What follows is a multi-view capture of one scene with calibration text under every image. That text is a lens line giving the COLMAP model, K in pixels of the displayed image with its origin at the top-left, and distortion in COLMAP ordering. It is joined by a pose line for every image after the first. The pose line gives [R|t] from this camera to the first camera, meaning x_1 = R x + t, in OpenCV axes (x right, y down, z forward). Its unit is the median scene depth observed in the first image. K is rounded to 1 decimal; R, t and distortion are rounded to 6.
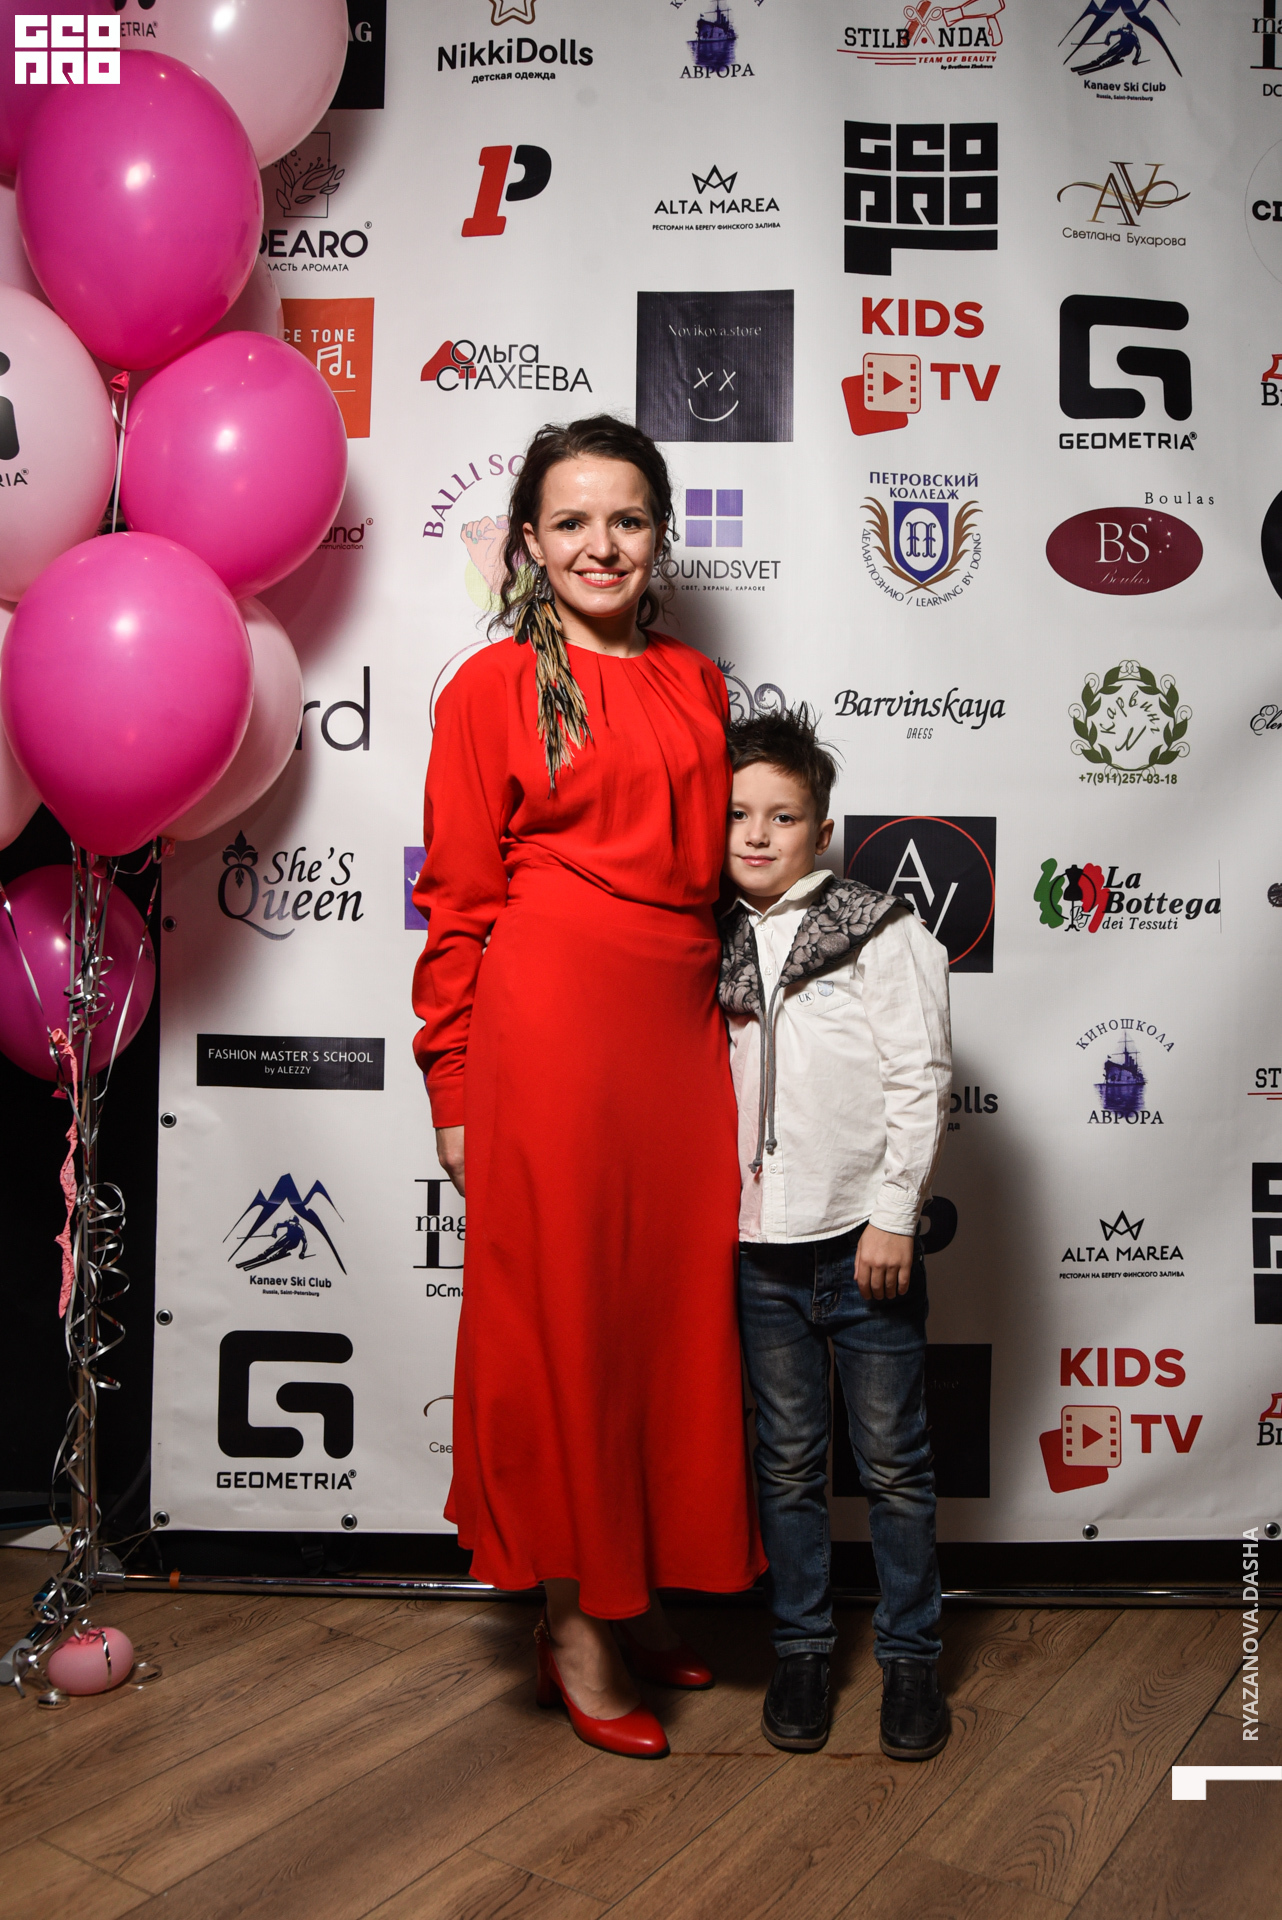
lens RADIAL K [[1656.7, 0, 650.0], [0, 1656.7, 954.6], [0, 0, 1]] dist [-0.098590, 0.094560]
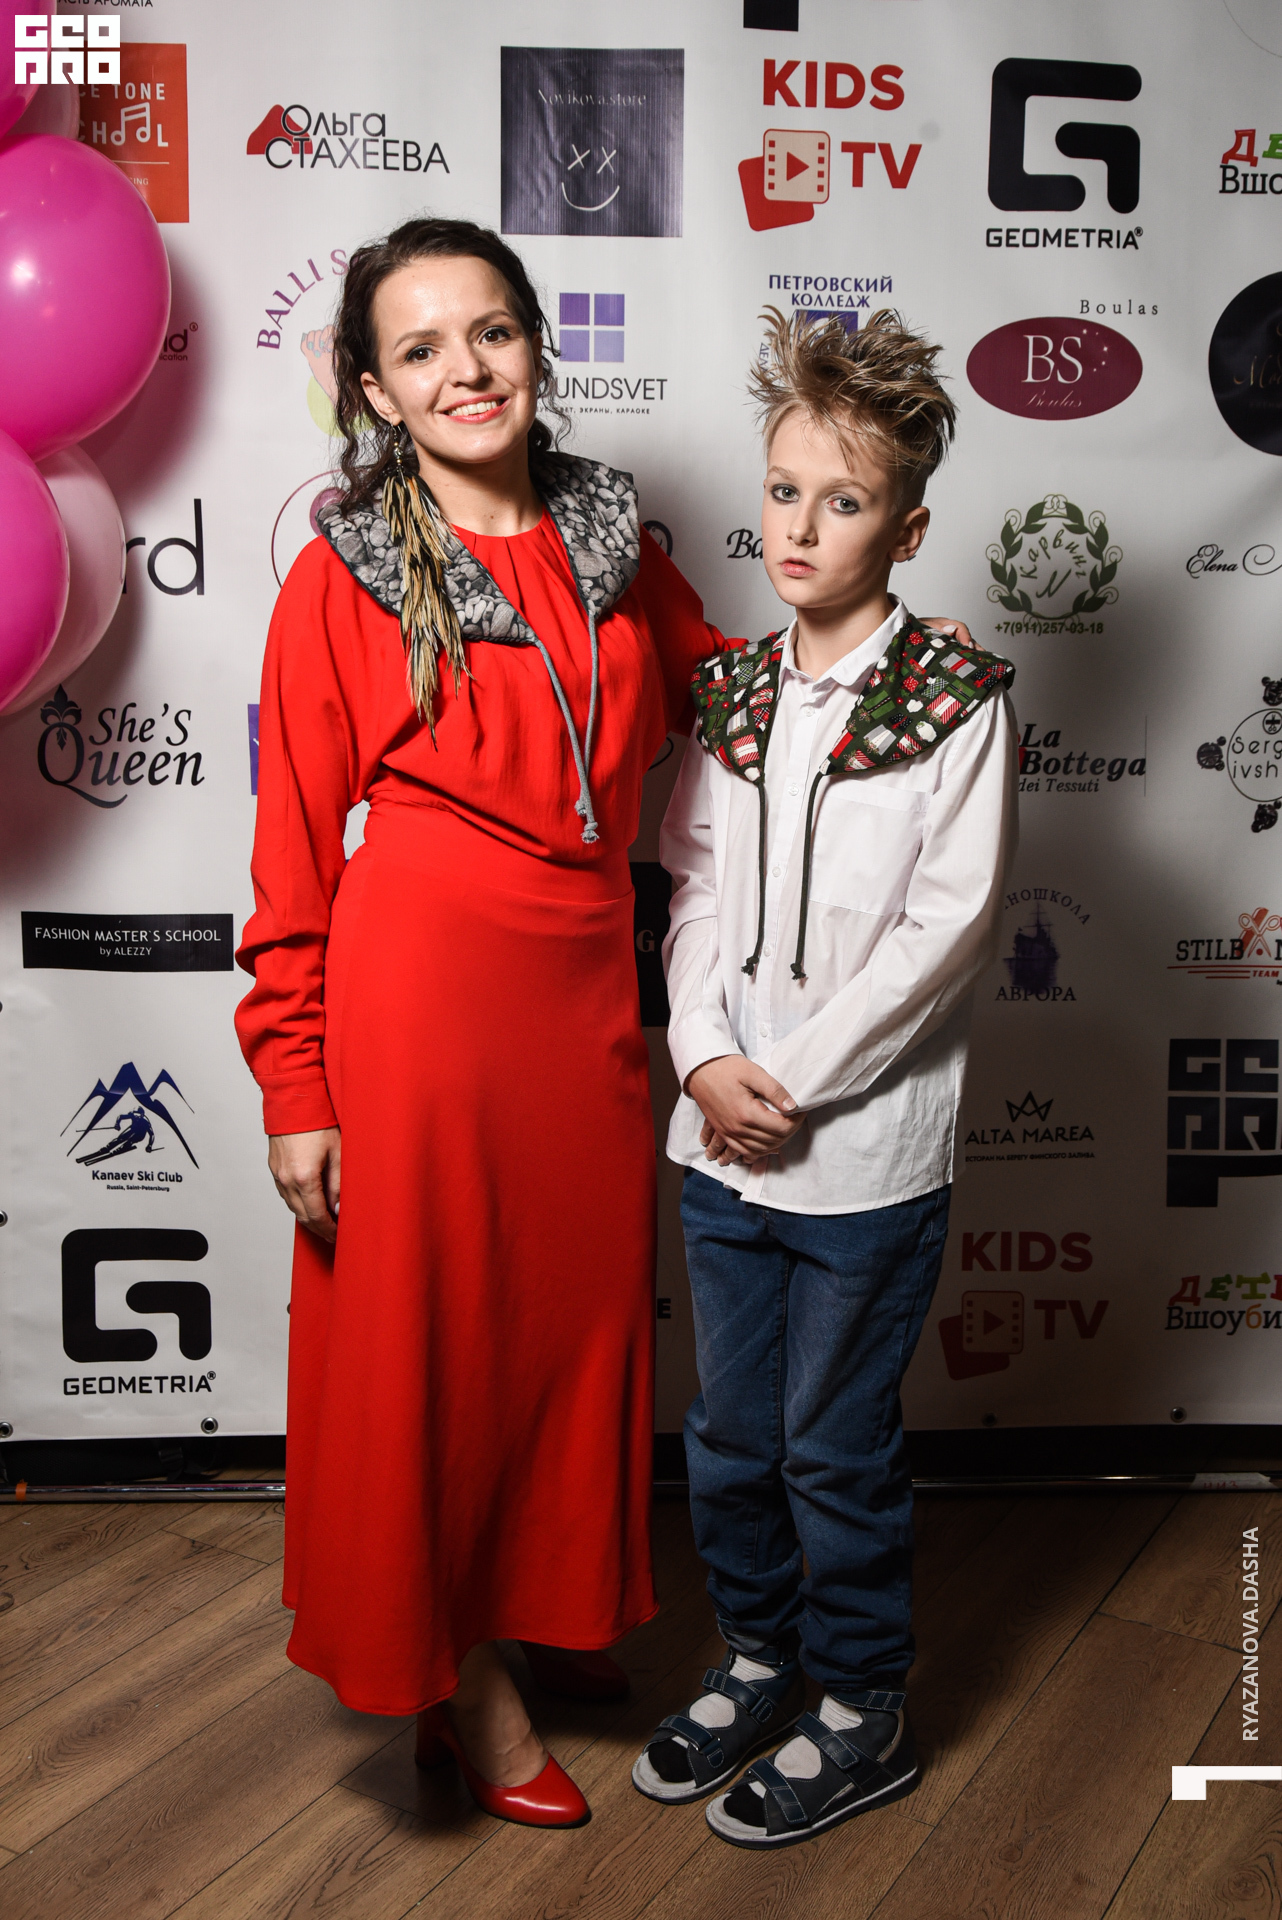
lens RADIAL K [[2007.5, 0, 688.1], [0, 2007.5, 912.7], [0, 0, 1]] dist [-0.041818, 0.149675]
pose [[0.998009, -0.008035, 0.062562, 0.020961], [-0.001934, 0.987488, 0.157684, -0.125856], [-0.063047, -0.157491, 0.985506, -0.104967]]
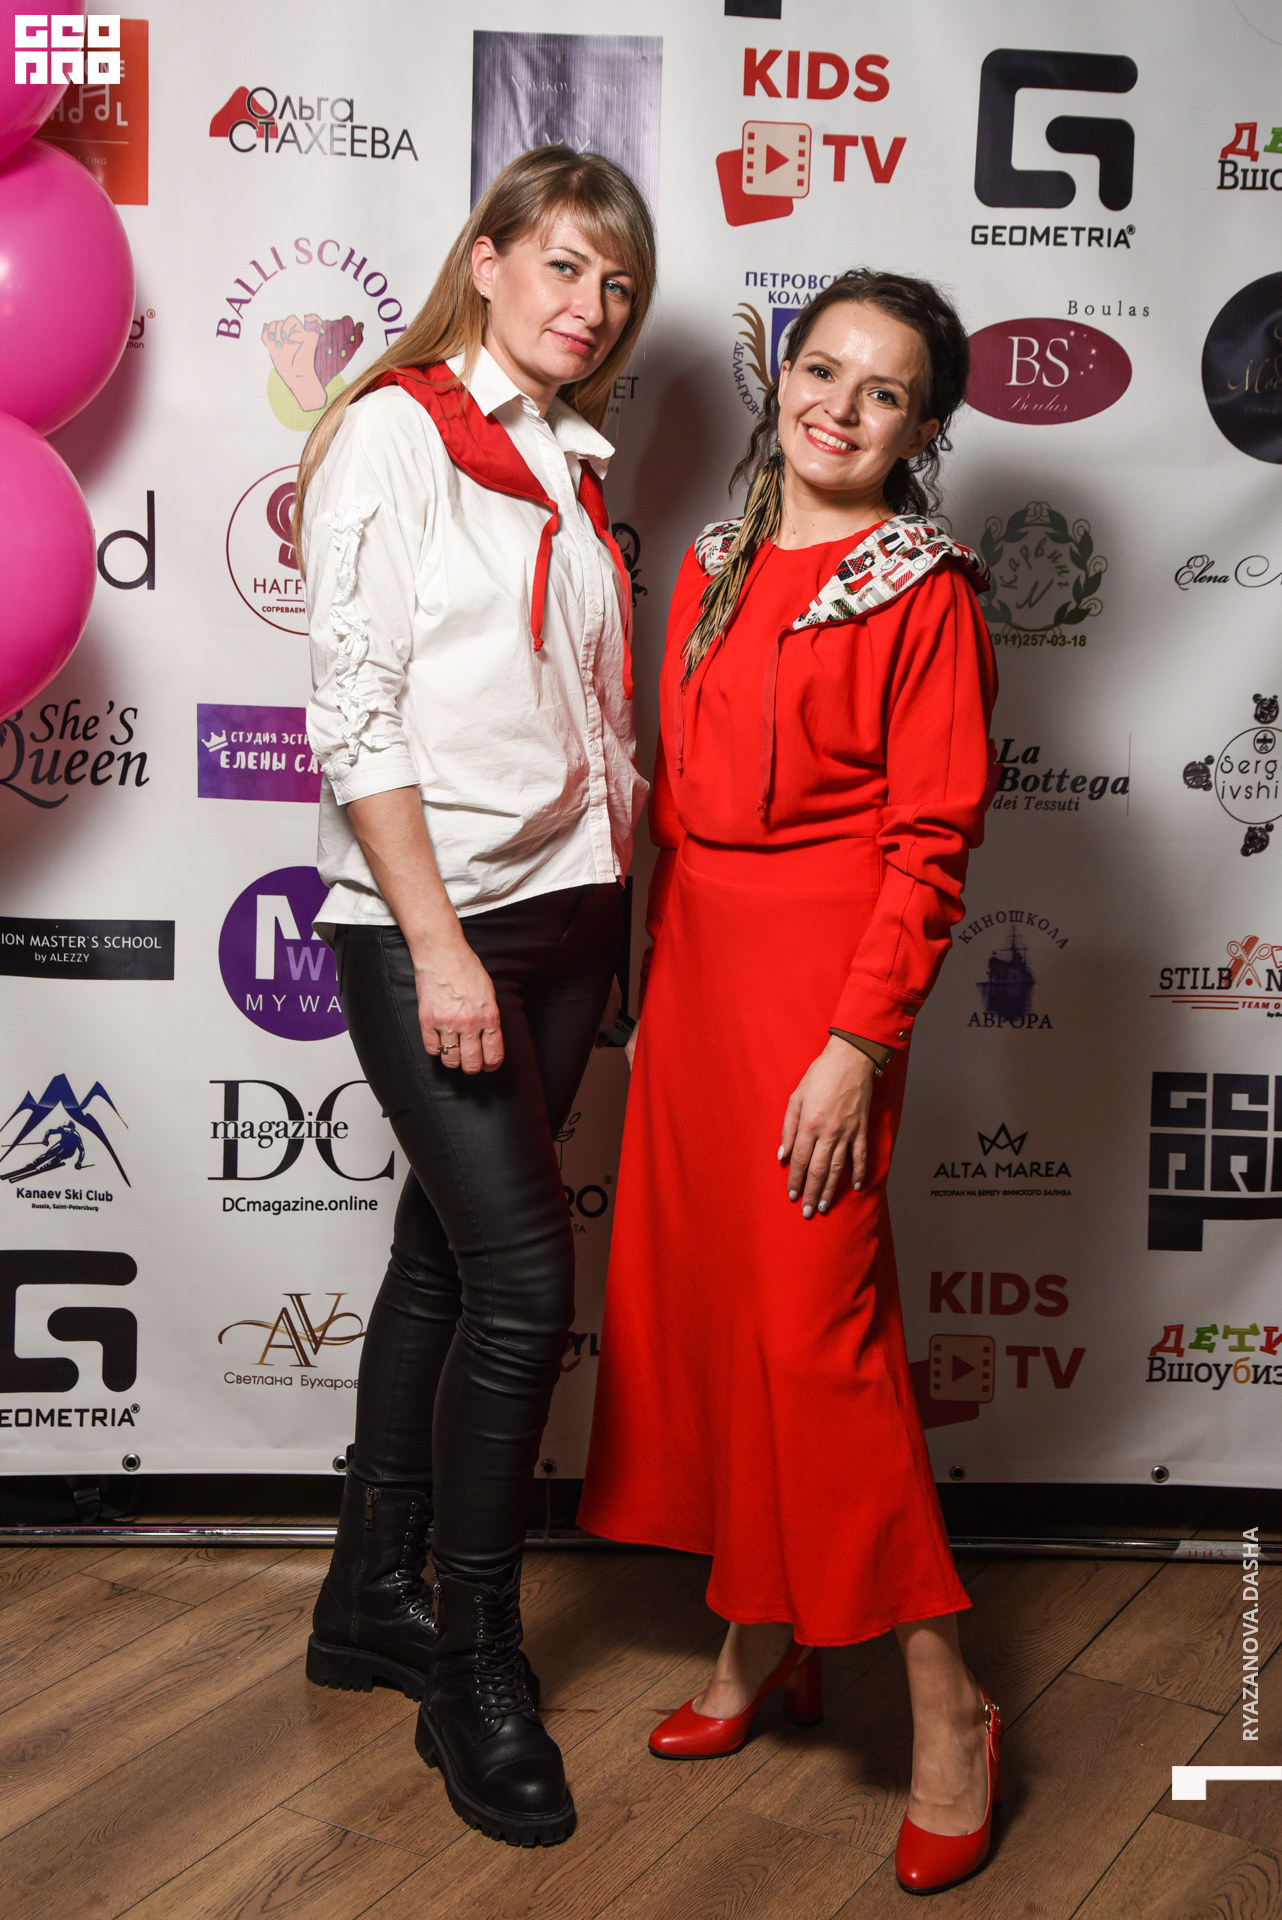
lens RADIAL K [[2515.5, 0, 621.6], [0, 2515.5, 887.9], [0, 0, 1]] dist [0.079790, 0.216856]
pose [[0.998159, 0.012558, 0.059336, -0.003982], [-0.020413, 0.990814, 0.133682, -0.151308], [-0.057112, -0.134647, 0.989246, -0.335162]]
